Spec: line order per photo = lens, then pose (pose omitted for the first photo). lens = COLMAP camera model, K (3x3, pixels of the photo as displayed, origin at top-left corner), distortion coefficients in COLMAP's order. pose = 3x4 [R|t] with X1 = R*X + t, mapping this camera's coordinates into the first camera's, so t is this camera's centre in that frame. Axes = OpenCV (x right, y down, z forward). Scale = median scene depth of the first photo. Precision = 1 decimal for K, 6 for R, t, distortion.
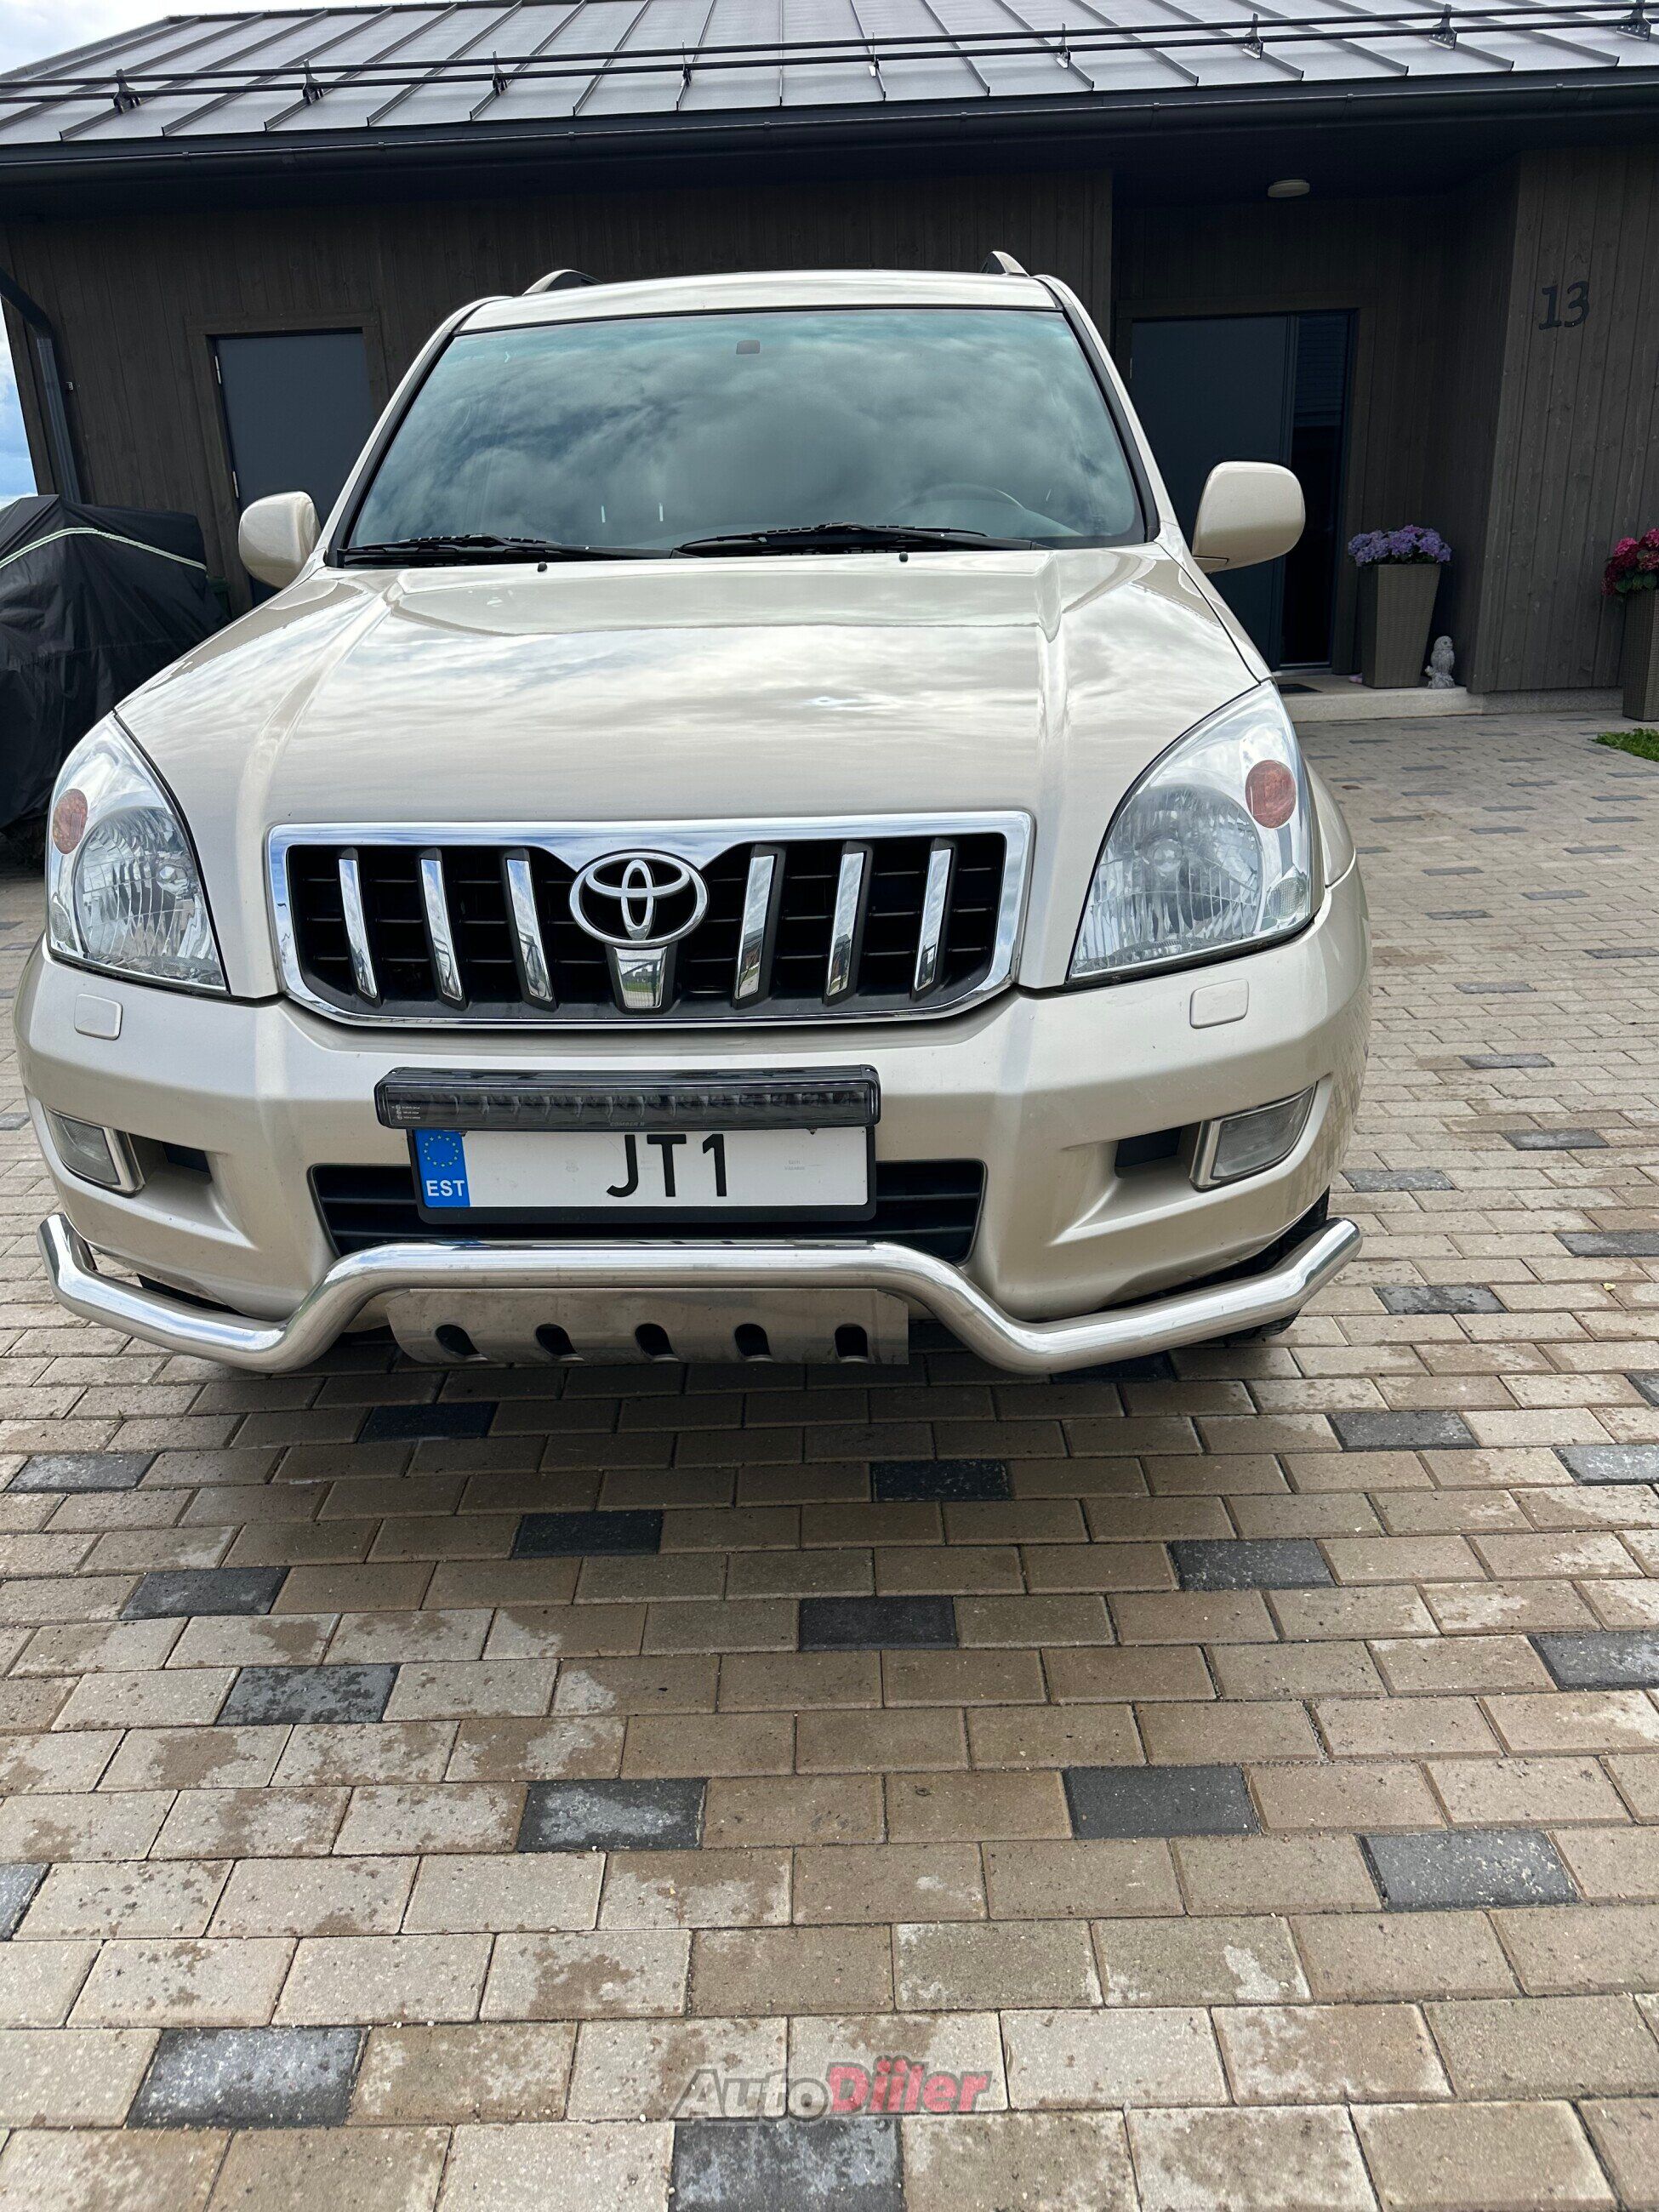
lens RADIAL K [[1600.1, 0, 826.9], [0, 1600.1, 1064.1], [0, 0, 1]] dist [0.017390, -0.024432]
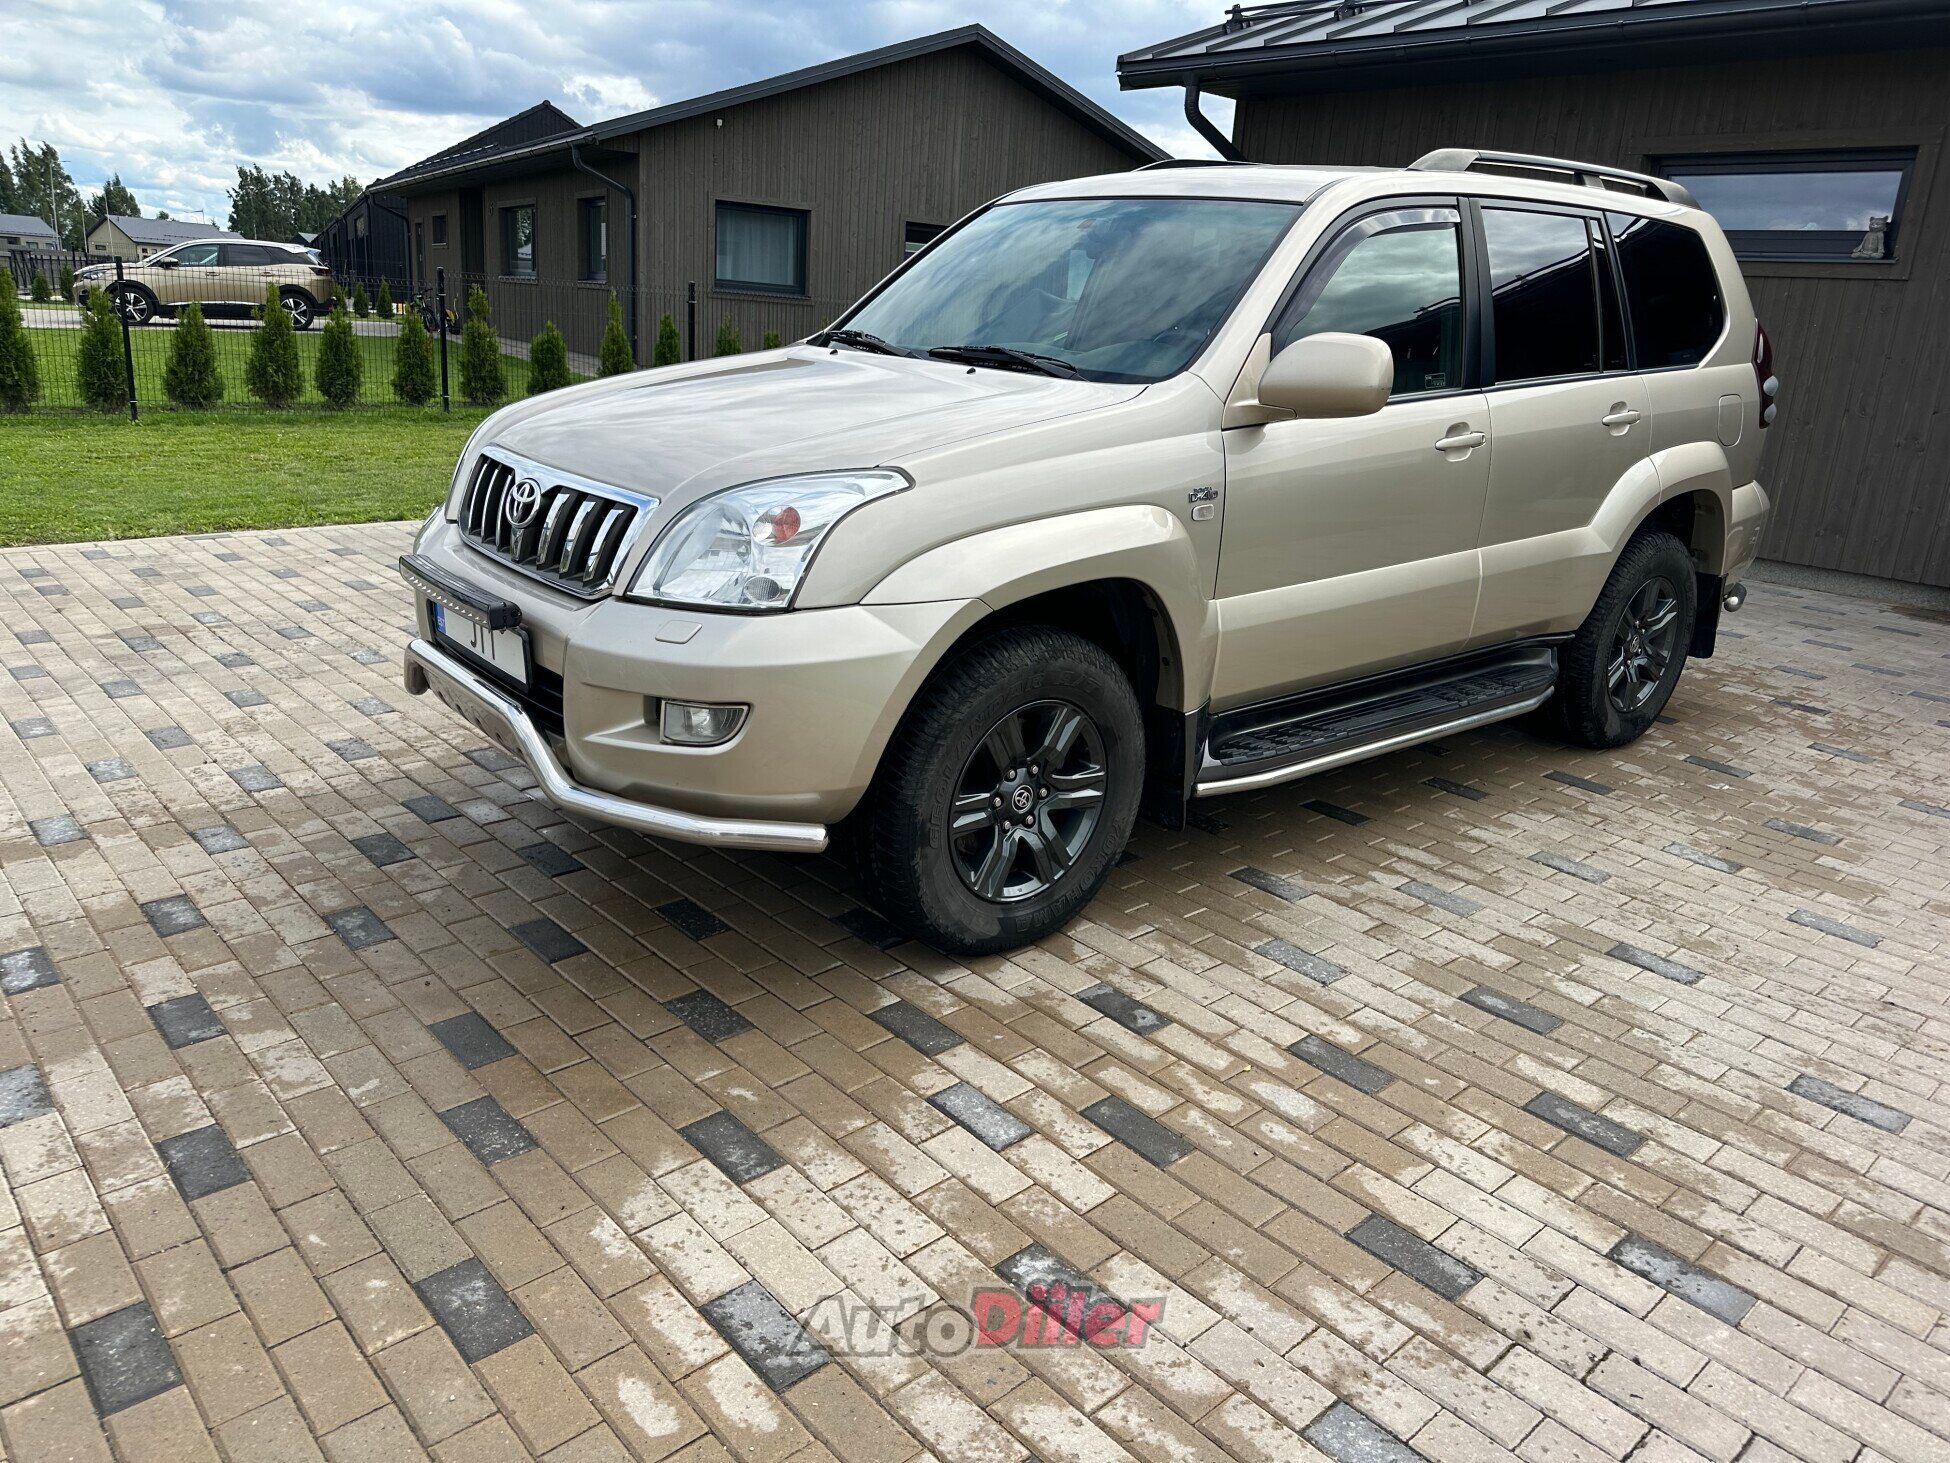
lens RADIAL K [[1370.2, 0, 975.0], [0, 1370.2, 731.5], [0, 0, 1]] dist [0.049965, -0.079590]
pose [[0.668608, 0.292979, -0.683467, 1.086848], [-0.320152, 0.942982, 0.091033, -0.125339], [0.671168, 0.157948, 0.724283, 0.158007]]
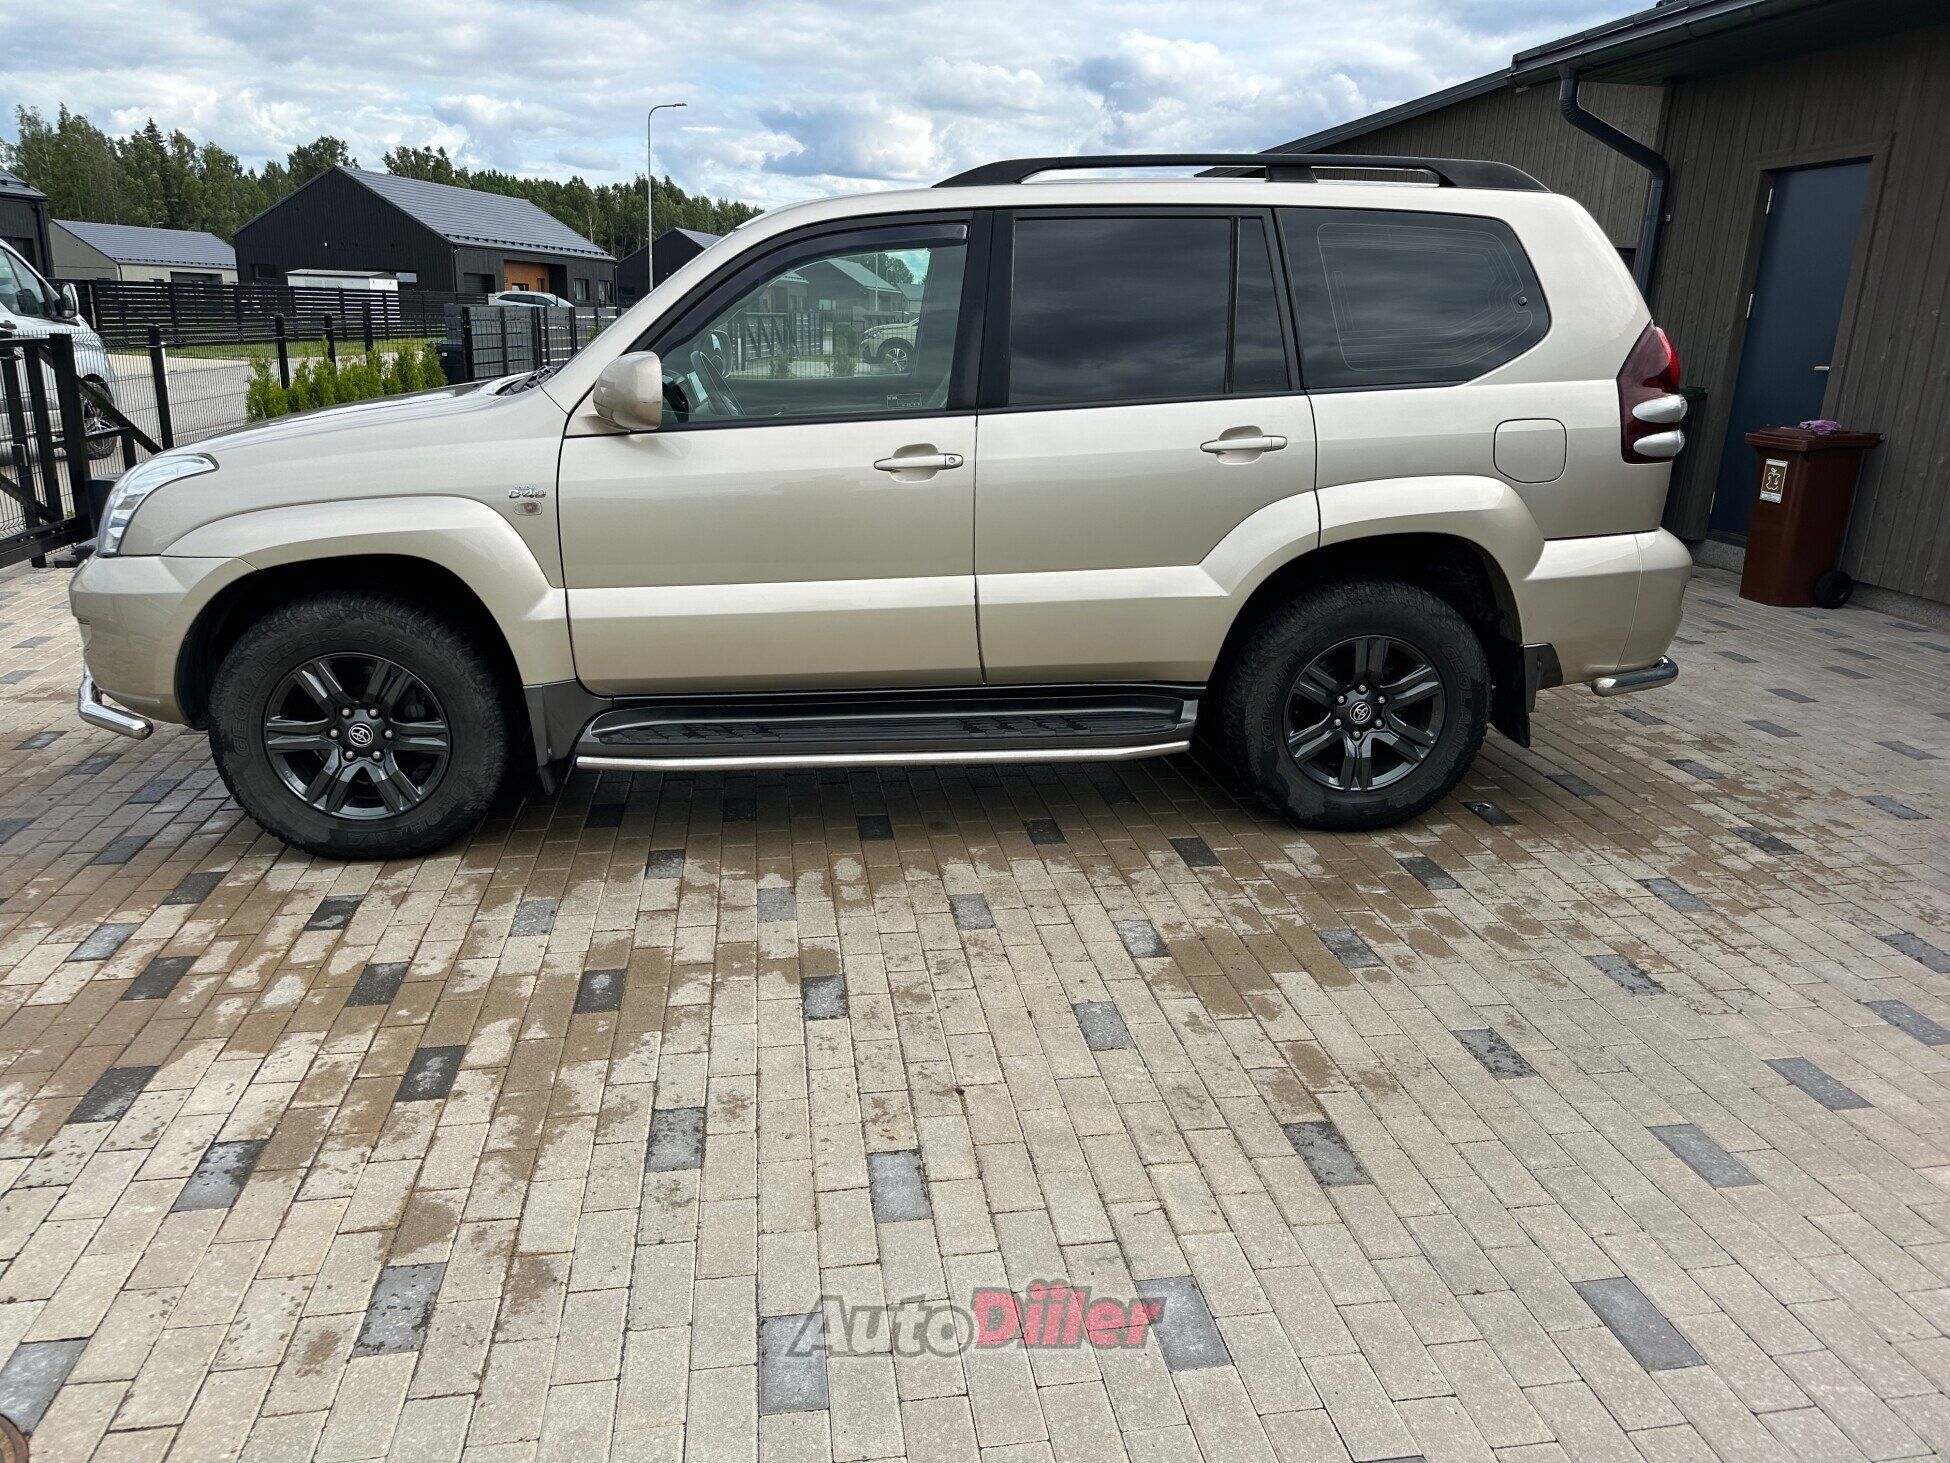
lens RADIAL K [[1370.2, 0, 975.0], [0, 1370.2, 731.5], [0, 0, 1]] dist [0.049965, -0.079590]
pose [[0.149561, 0.328466, -0.932599, 1.806595], [-0.345059, 0.901246, 0.262086, -0.606029], [0.926588, 0.282604, 0.248132, 1.342428]]
